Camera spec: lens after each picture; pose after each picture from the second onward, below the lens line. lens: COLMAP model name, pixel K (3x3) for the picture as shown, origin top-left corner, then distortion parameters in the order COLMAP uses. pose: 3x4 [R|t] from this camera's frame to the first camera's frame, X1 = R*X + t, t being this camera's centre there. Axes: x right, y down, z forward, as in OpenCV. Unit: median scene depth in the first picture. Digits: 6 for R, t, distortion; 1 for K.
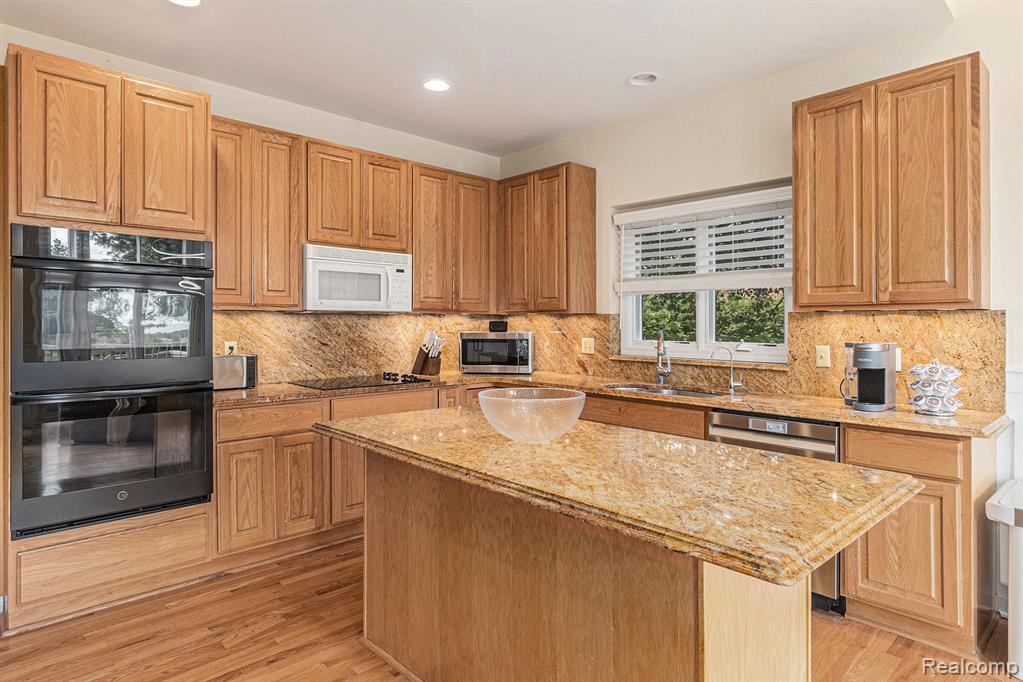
lens RADIAL K [[580.1, 0, 512.9], [0, 580.1, 332.4], [0, 0, 1]] dist [0.003841, 0.000076]
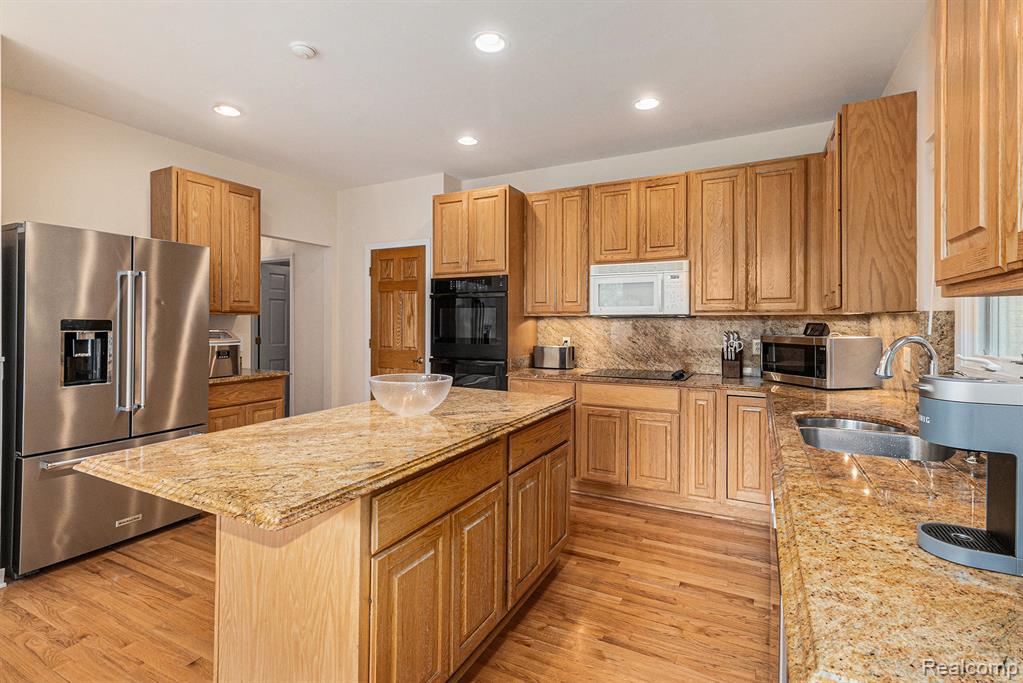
lens RADIAL K [[479.3, 0, 513.0], [0, 479.3, 323.4], [0, 0, 1]] dist [0.010567, 0.001603]
pose [[0.337059, -0.001775, -0.941482, 0.570010], [-0.016857, 0.999827, -0.007920, -0.006873], [0.941333, 0.018540, 0.336971, 0.429219]]
